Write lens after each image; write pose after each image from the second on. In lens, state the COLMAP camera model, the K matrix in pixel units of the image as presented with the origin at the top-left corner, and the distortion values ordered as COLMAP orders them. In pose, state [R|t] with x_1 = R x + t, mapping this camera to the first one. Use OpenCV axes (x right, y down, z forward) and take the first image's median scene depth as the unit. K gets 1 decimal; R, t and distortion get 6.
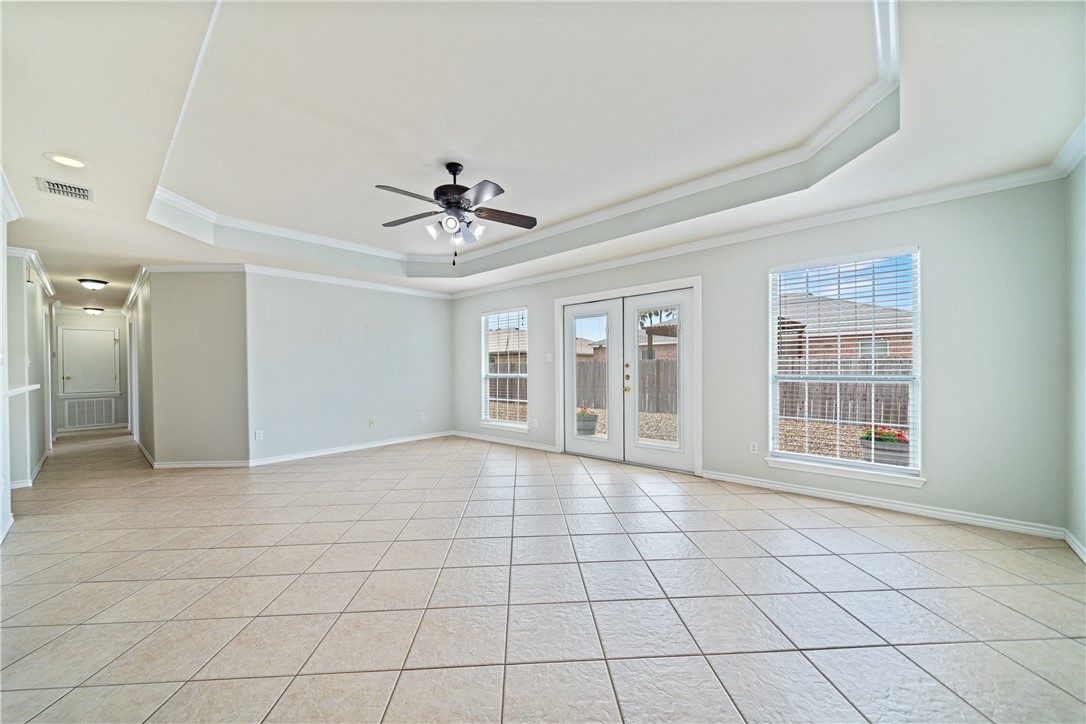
lens RADIAL K [[403.6, 0, 549.8], [0, 403.6, 373.1], [0, 0, 1]] dist [-0.001504, -0.000050]
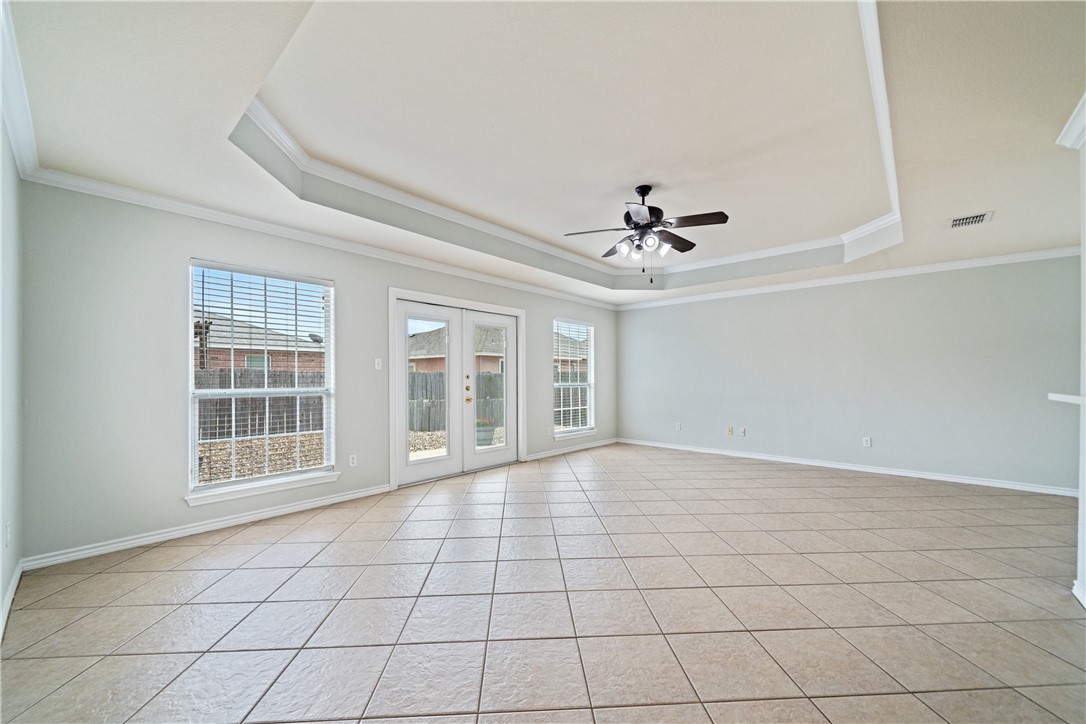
lens RADIAL K [[421.7, 0, 543.5], [0, 421.7, 379.5], [0, 0, 1]] dist [0.074261, -0.000066]
pose [[0.020916, 0.007440, 0.999754, -0.666279], [0.016700, 0.999830, -0.007790, 0.000252], [-0.999642, 0.016859, 0.020788, 0.596110]]
